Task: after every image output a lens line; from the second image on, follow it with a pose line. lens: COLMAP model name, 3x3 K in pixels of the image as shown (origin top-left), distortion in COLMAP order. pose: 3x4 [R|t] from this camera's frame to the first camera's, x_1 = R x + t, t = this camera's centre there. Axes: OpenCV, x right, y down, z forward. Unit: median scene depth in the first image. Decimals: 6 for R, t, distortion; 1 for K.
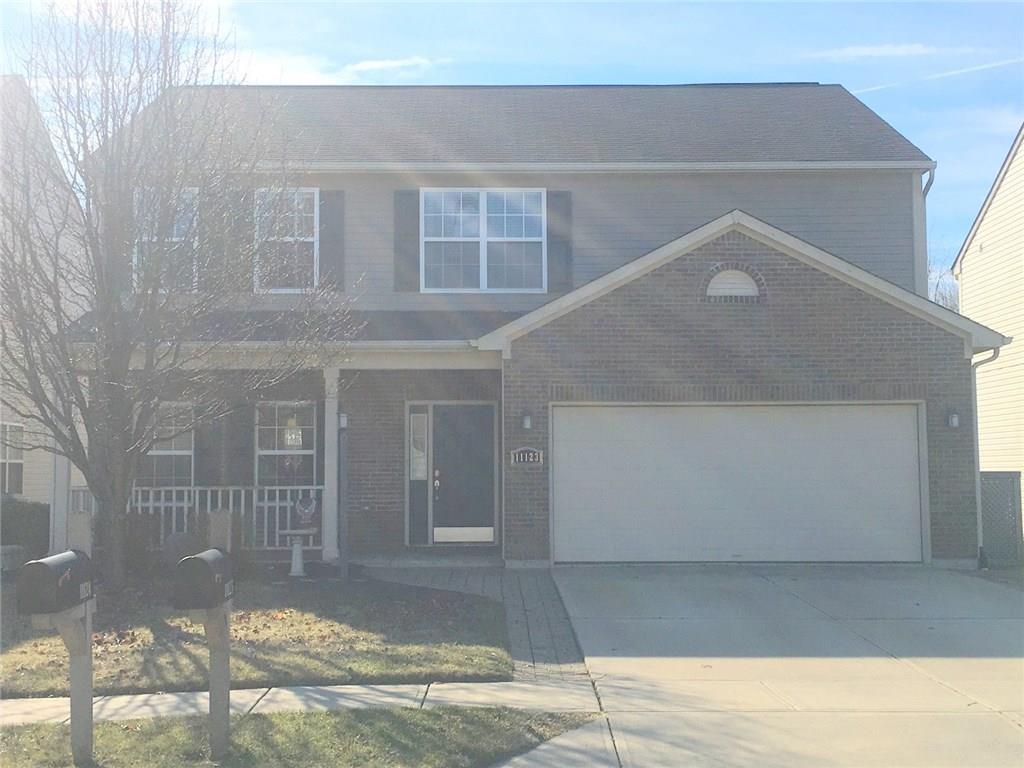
lens RADIAL K [[1379.6, 0, 512.0], [0, 1379.6, 384.0], [0, 0, 1]] dist [0.027024, 0.058064]
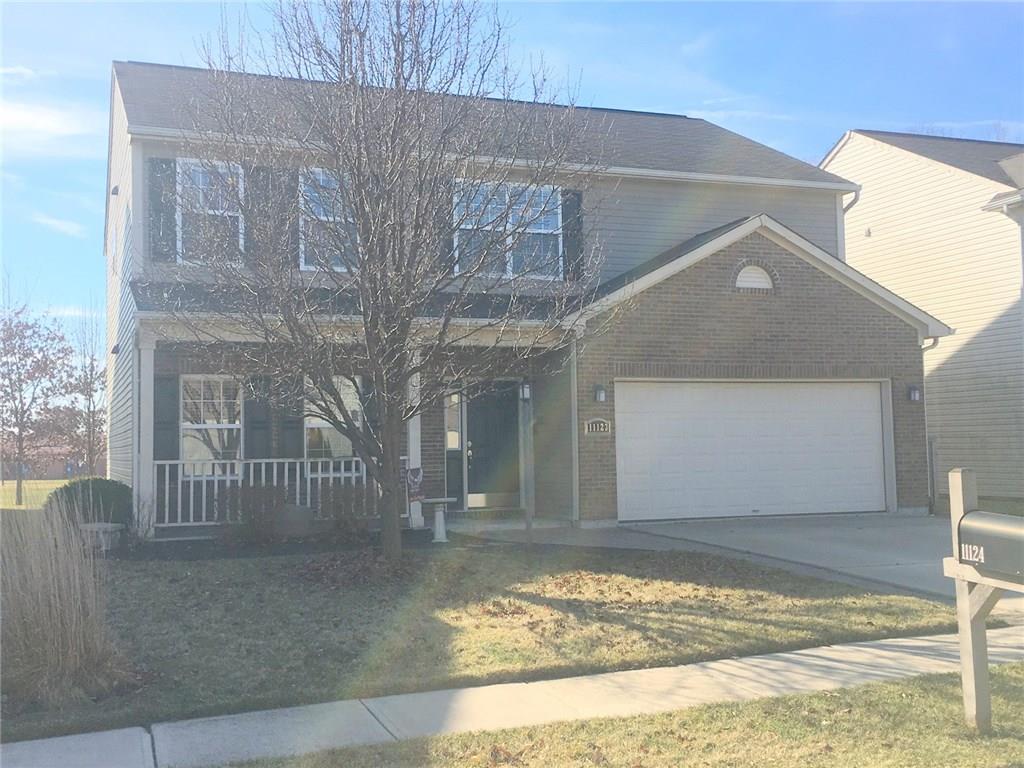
lens RADIAL K [[1170.2, 0, 510.5], [0, 1170.2, 382.9], [0, 0, 1]] dist [0.011787, -0.001302]
pose [[0.938008, 0.007324, 0.346537, -0.356352], [-0.009705, 0.999940, 0.005135, 0.012506], [-0.346478, -0.008180, 0.938022, 0.136837]]
